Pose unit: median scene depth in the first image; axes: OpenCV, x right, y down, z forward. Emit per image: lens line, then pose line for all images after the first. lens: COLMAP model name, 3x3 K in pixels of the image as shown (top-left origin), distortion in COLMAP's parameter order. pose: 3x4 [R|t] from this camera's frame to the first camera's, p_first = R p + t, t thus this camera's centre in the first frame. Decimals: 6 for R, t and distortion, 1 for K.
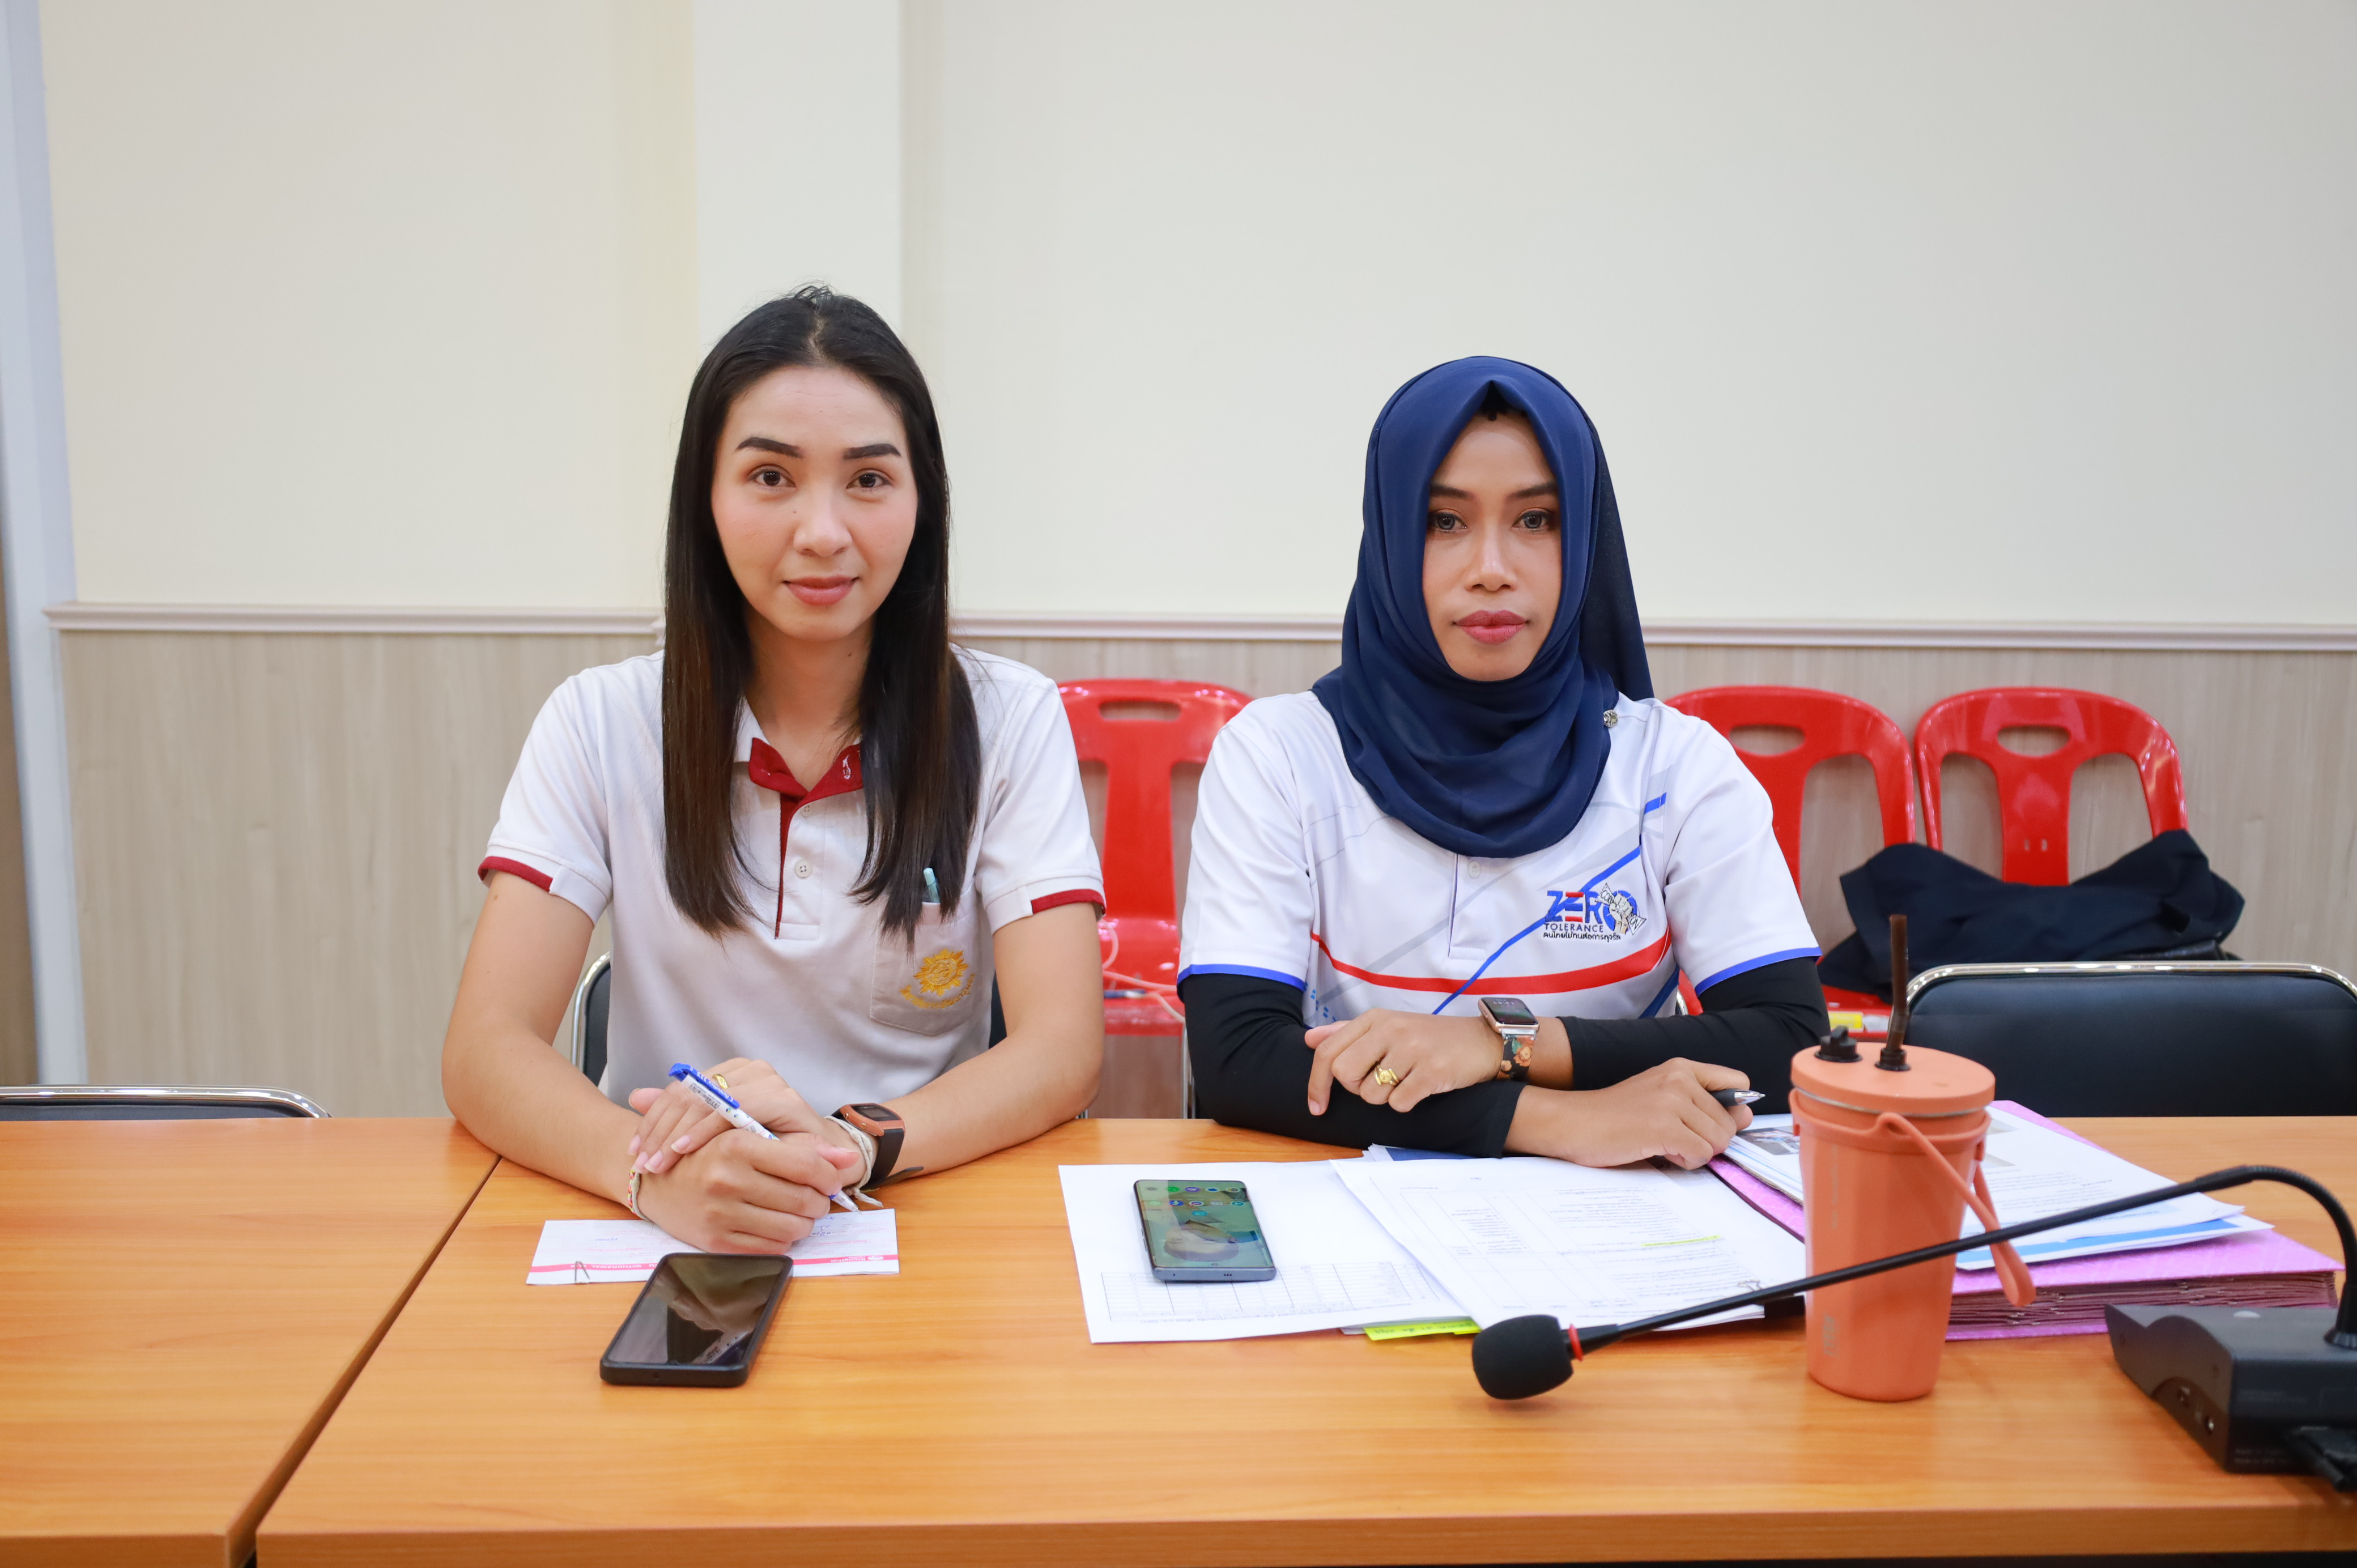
lens RADIAL K [[2335.3, 0, 1179.9], [0, 2335.3, 775.1], [0, 0, 1]] dist [-0.002202, 0.000000]
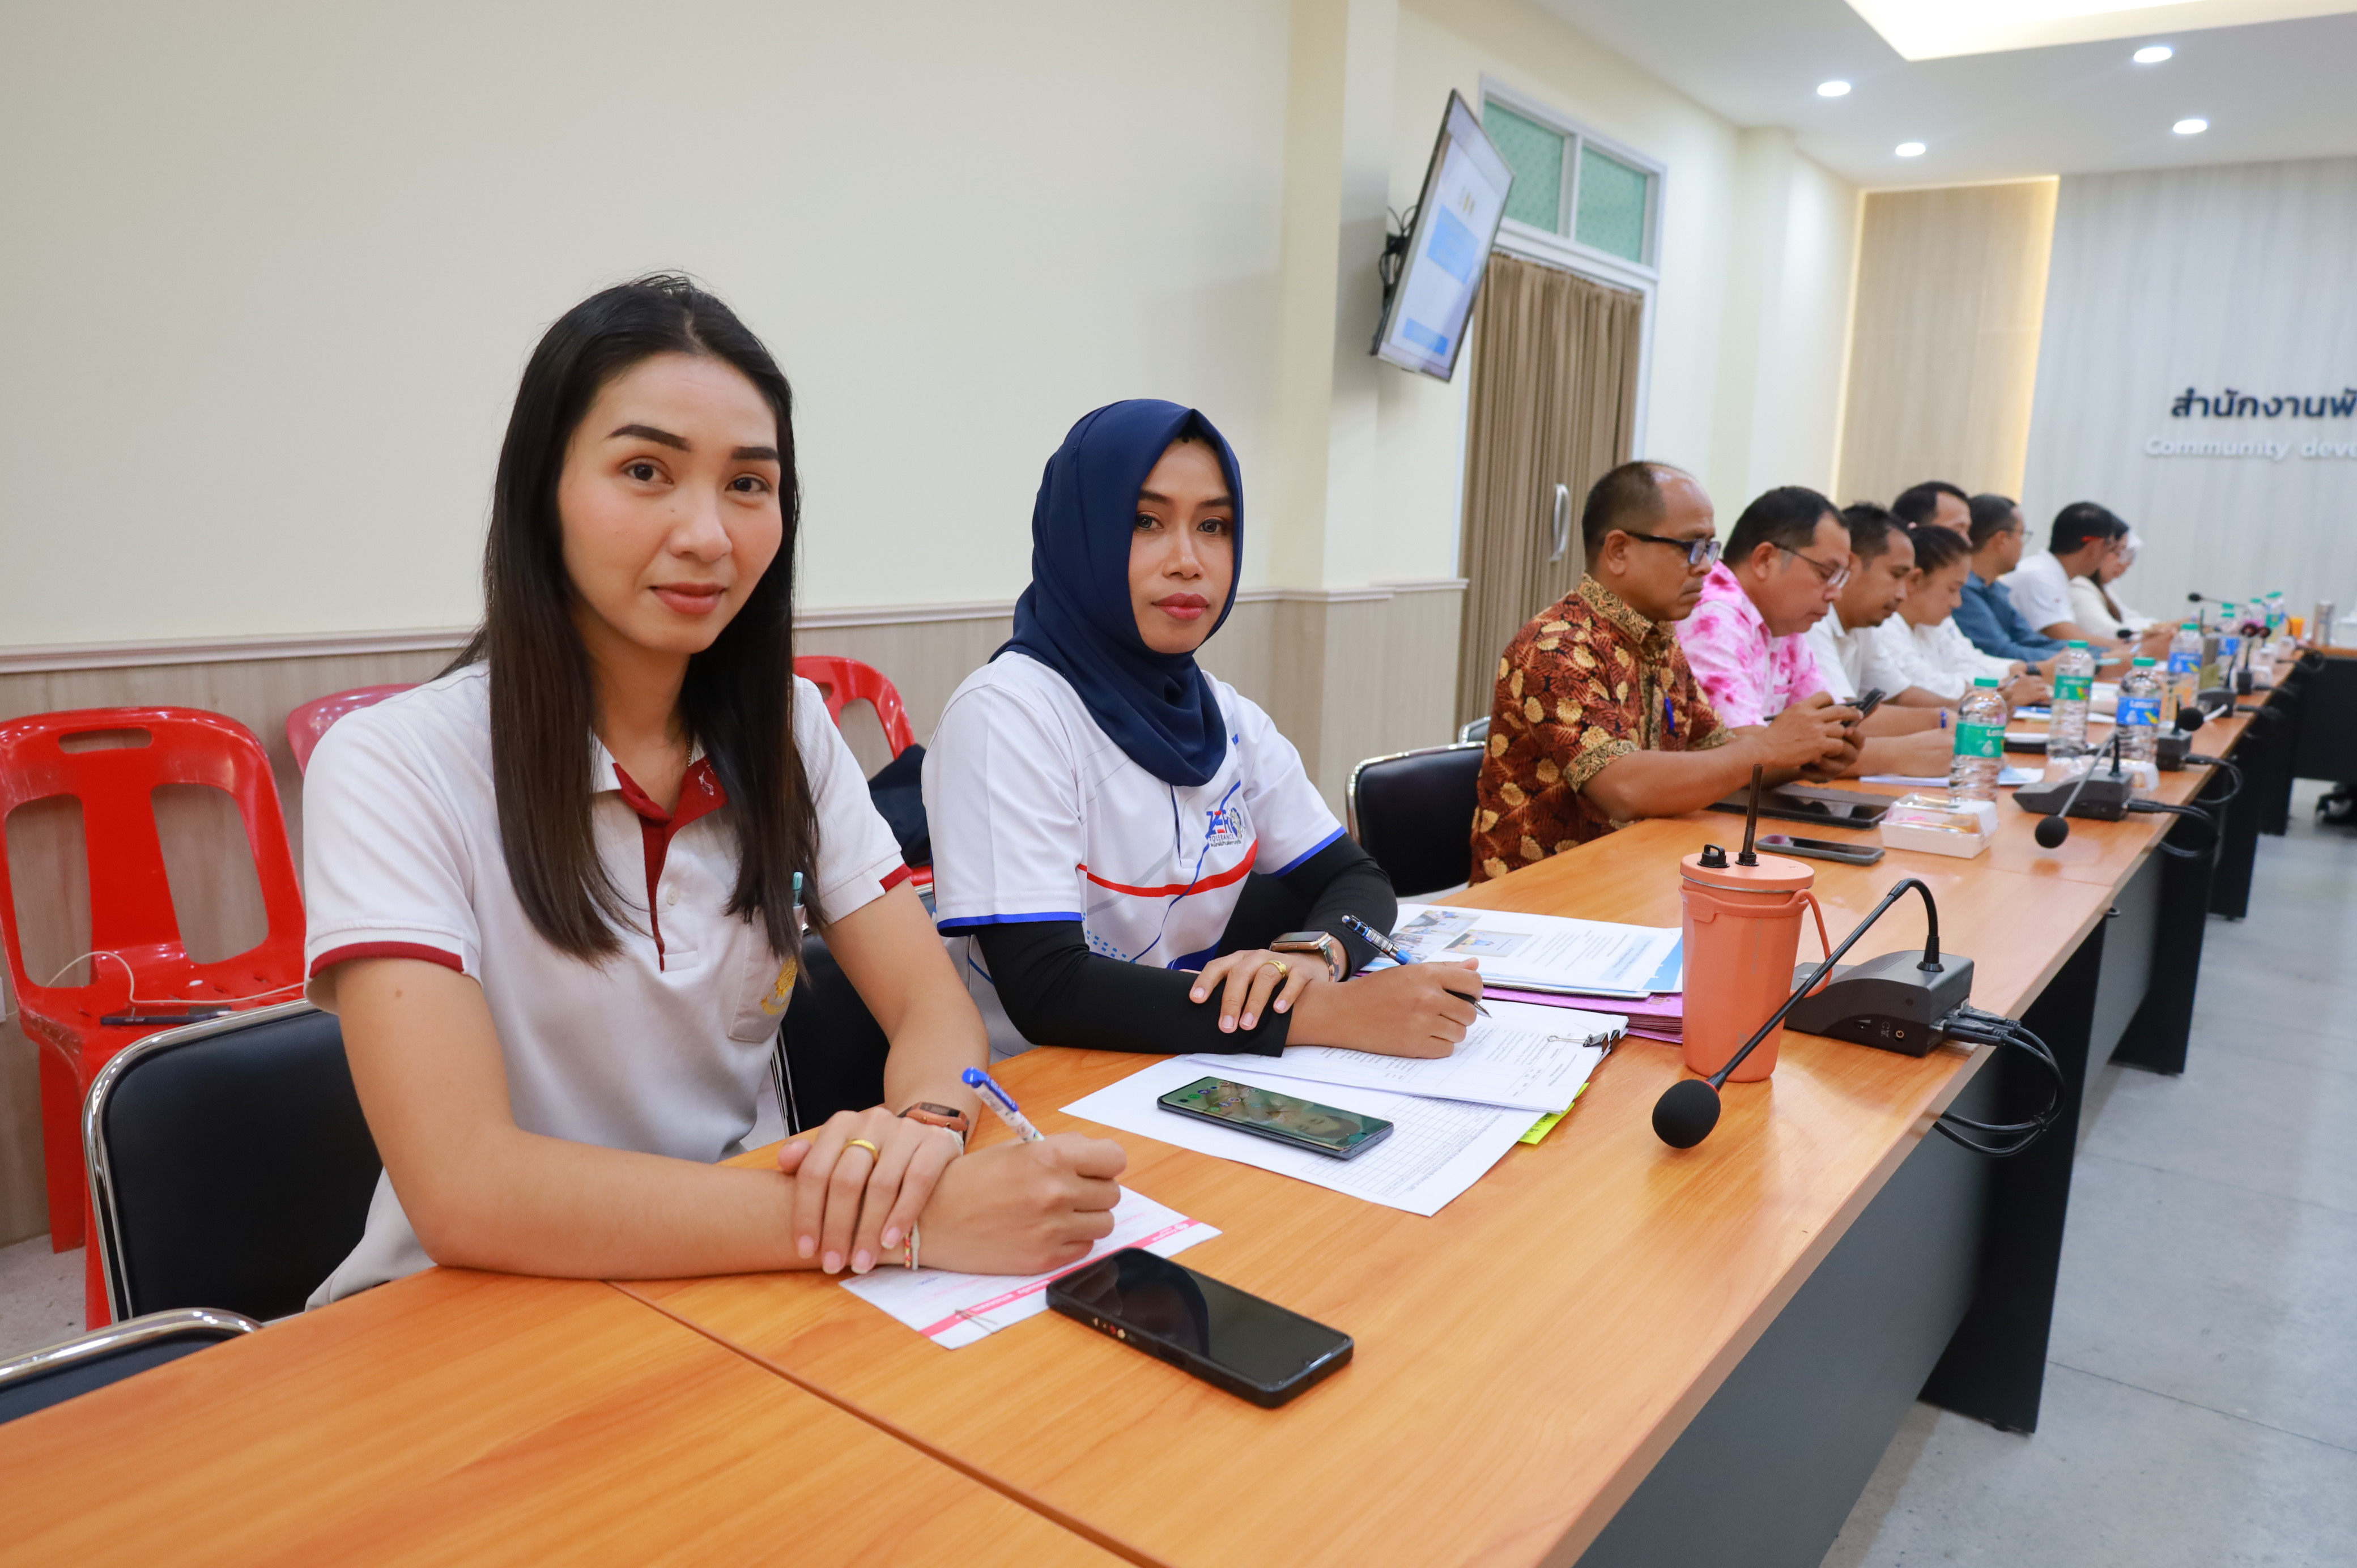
lens RADIAL K [[1608.0, 0, 1186.2], [0, 1608.0, 830.7], [0, 0, 1]] dist [-0.012784, -0.002802]
pose [[0.615312, -0.145115, 0.774811, -0.541934], [0.098298, 0.989362, 0.107236, -0.035338], [-0.782131, 0.010179, 0.623031, 0.443823]]
